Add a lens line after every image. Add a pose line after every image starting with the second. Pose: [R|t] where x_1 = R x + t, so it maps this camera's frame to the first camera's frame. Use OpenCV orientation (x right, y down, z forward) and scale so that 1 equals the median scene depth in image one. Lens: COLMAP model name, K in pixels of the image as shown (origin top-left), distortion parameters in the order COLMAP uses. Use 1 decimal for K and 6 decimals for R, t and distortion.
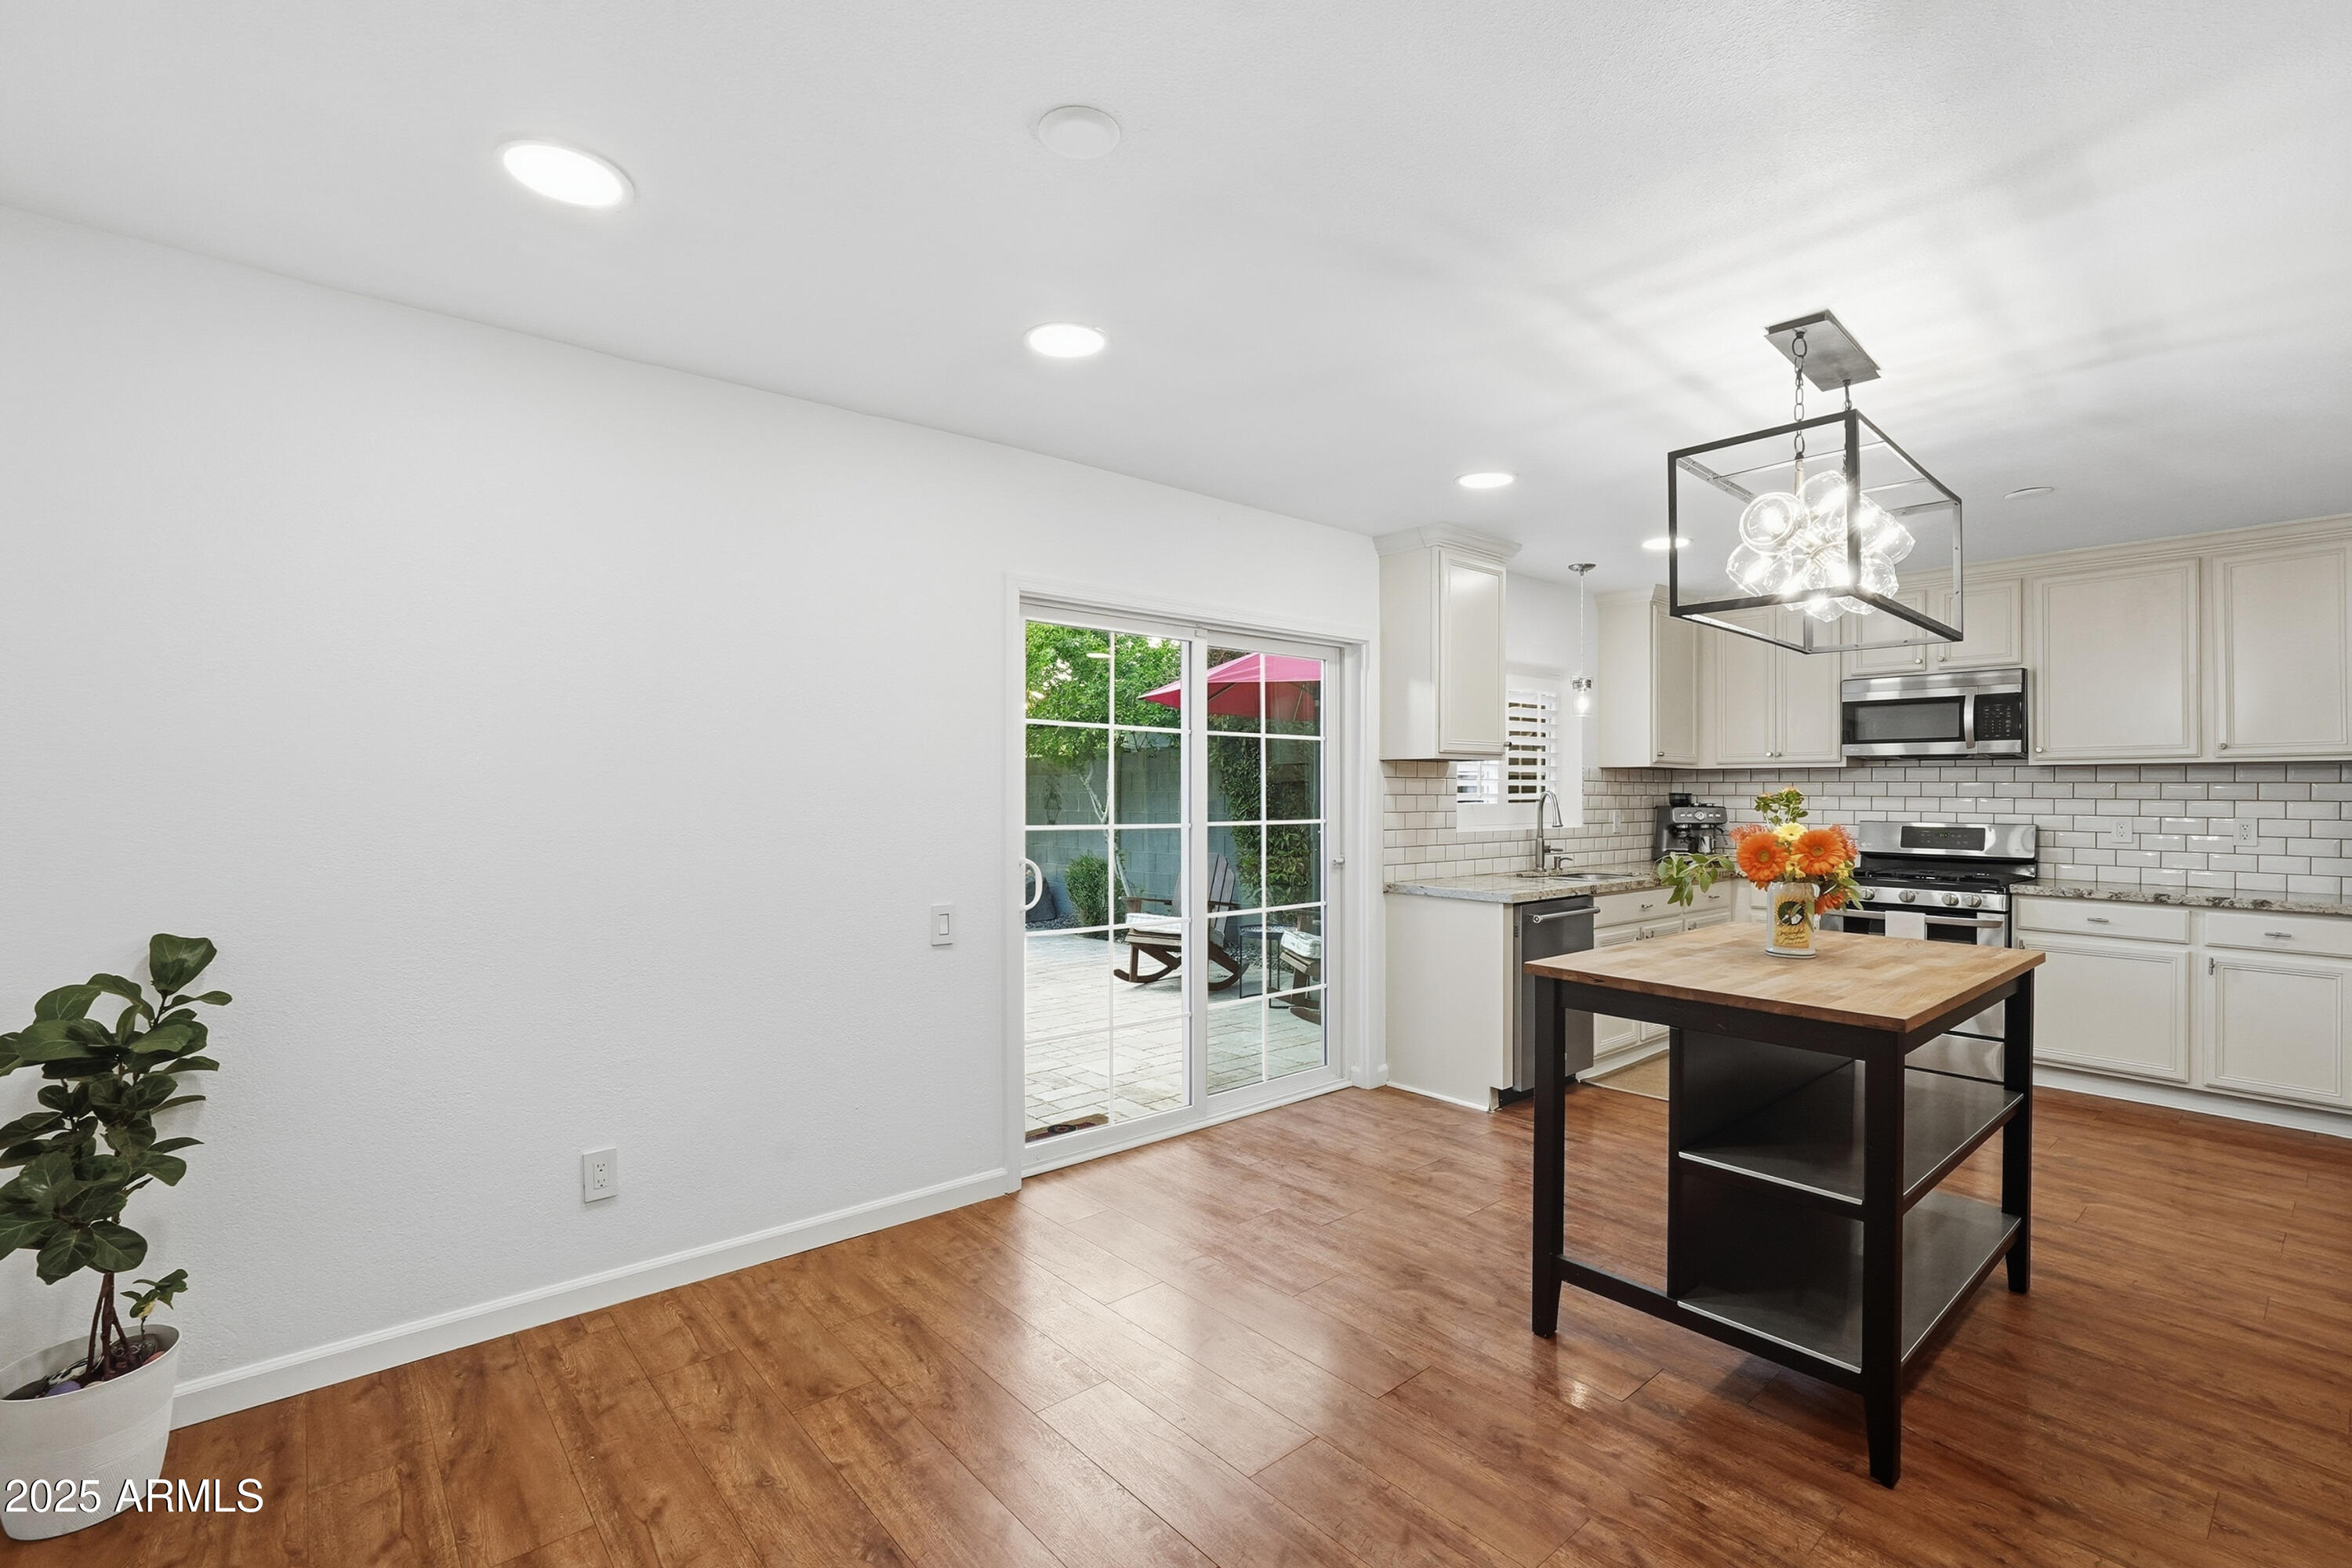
lens RADIAL K [[1049.8, 0, 1185.9], [0, 1049.8, 786.1], [0, 0, 1]] dist [-0.002946, 0.000401]
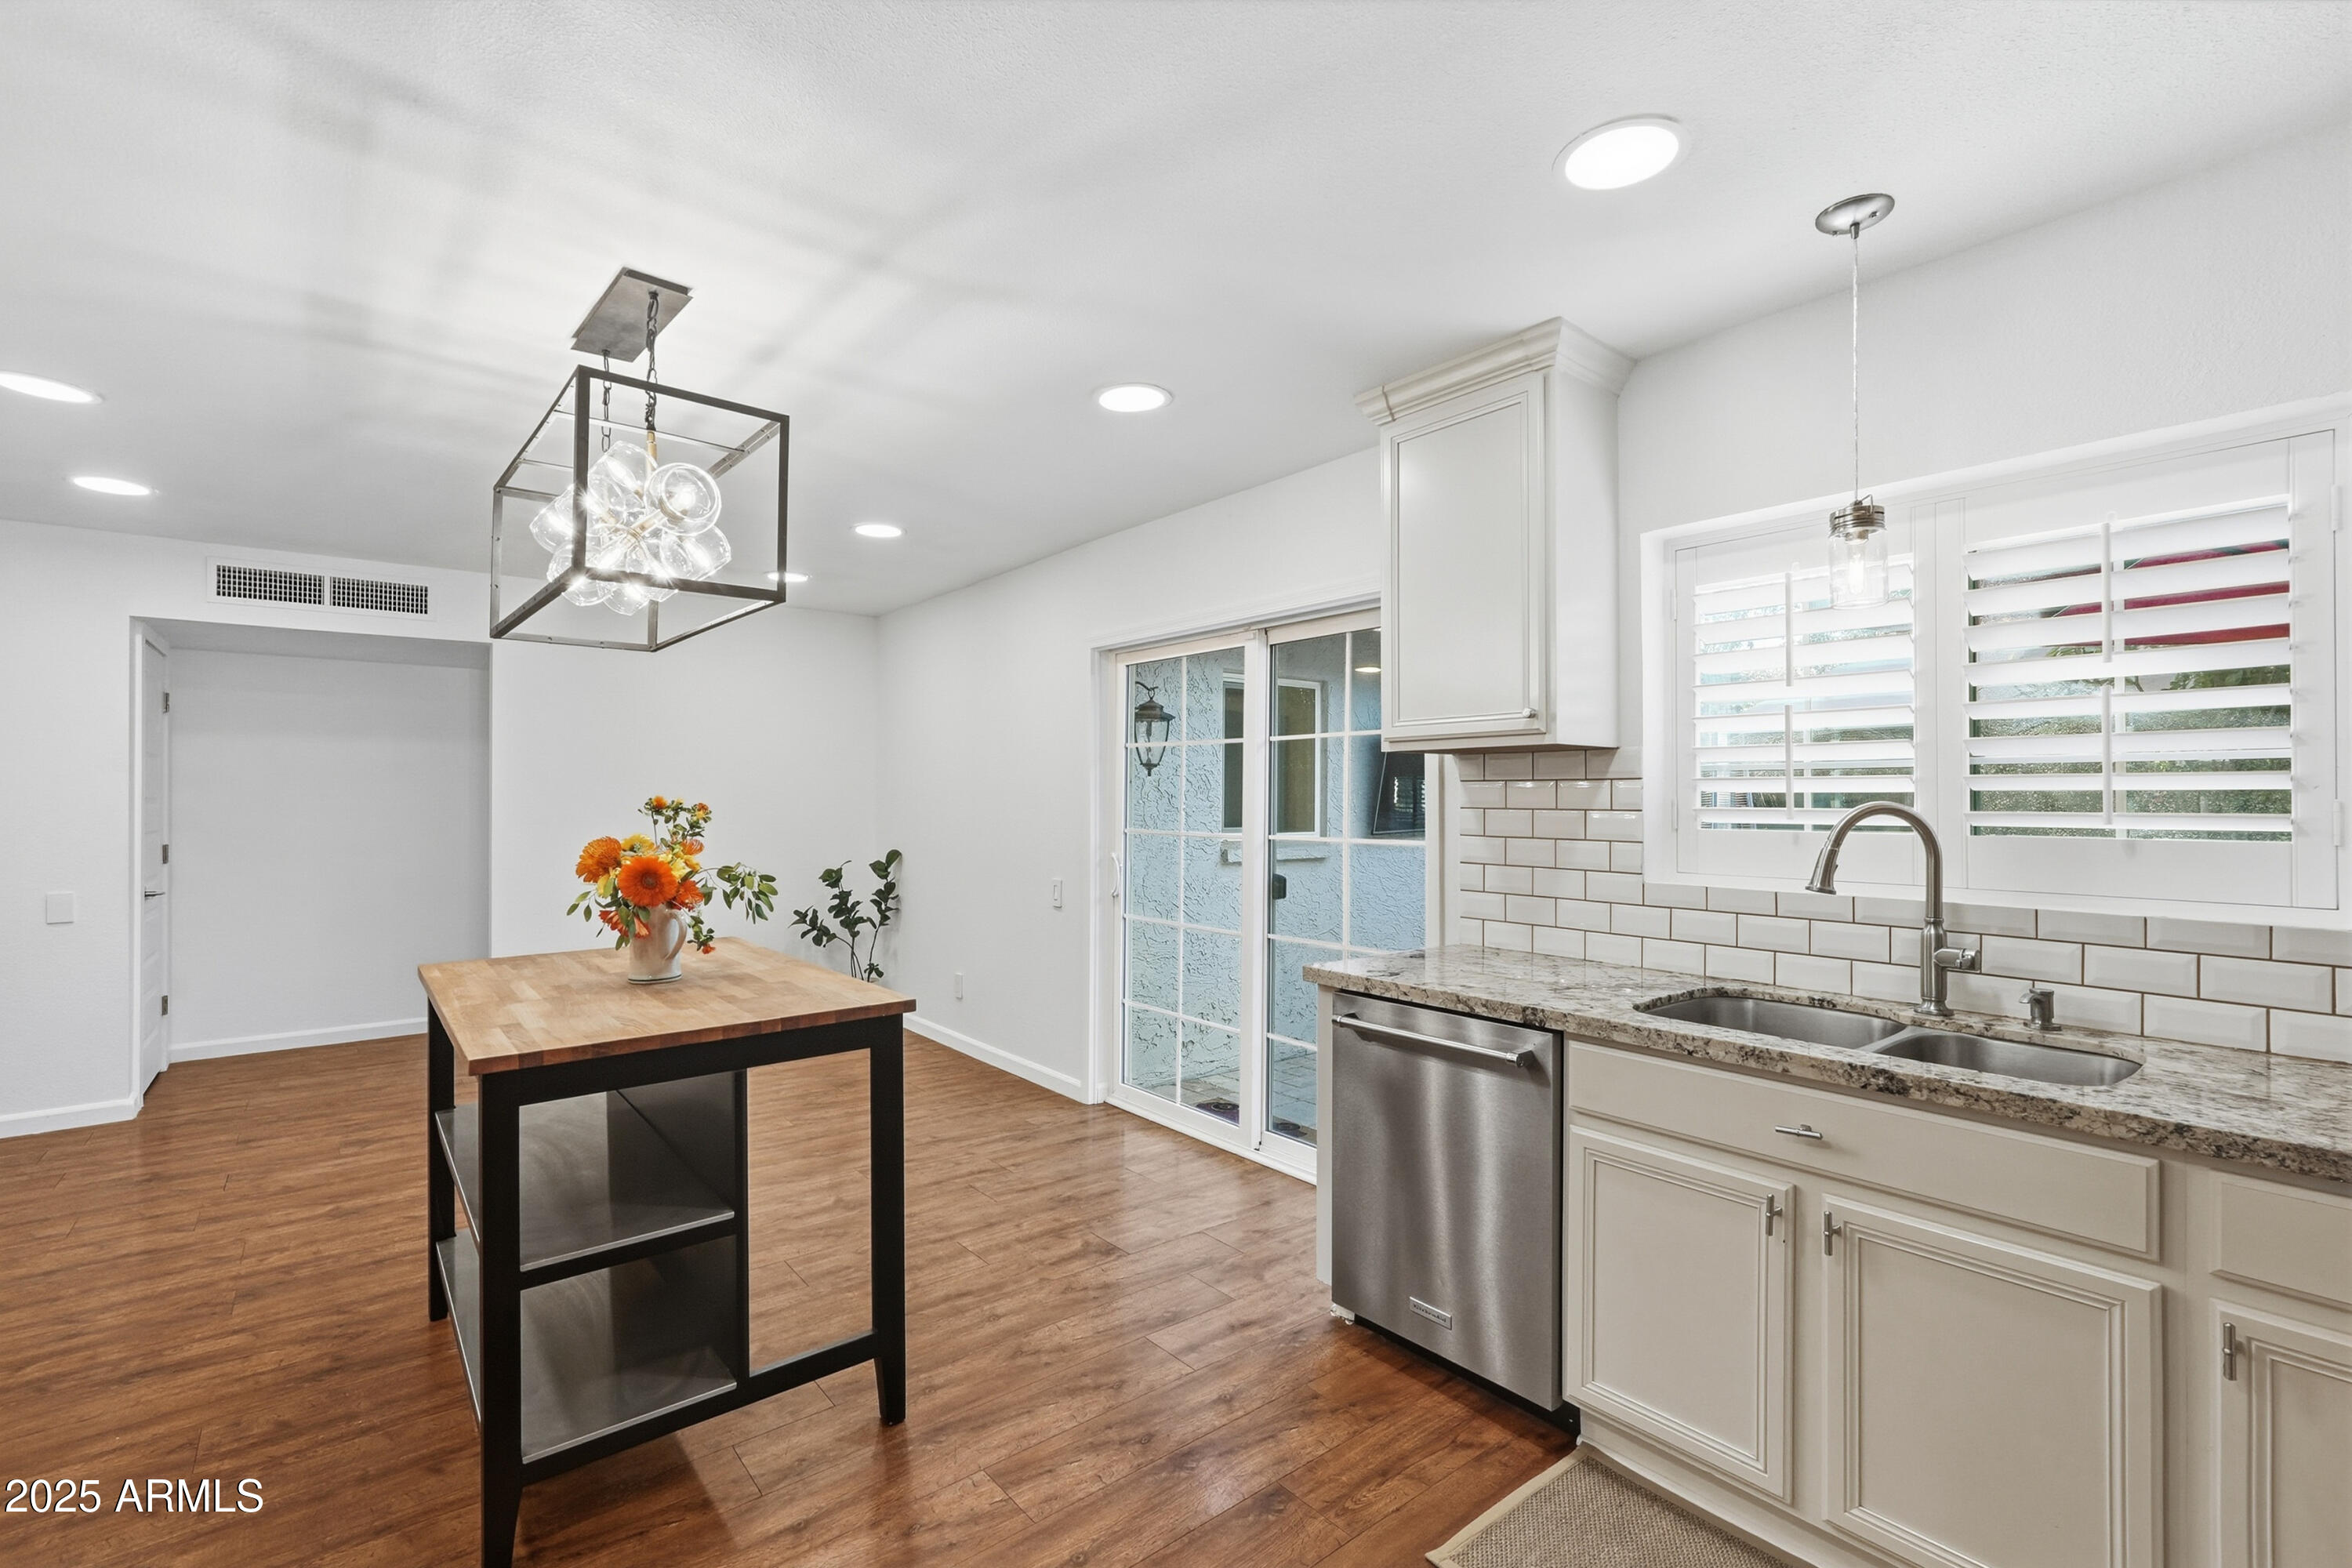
lens RADIAL K [[1049.8, 0, 1189.0], [0, 1049.8, 786.0], [0, 0, 1]] dist [-0.002946, 0.000401]
pose [[-0.036961, -0.011407, -0.999252, 1.372980], [0.007865, 0.999901, -0.011705, 0.001740], [0.999286, -0.008292, -0.036867, 1.396674]]
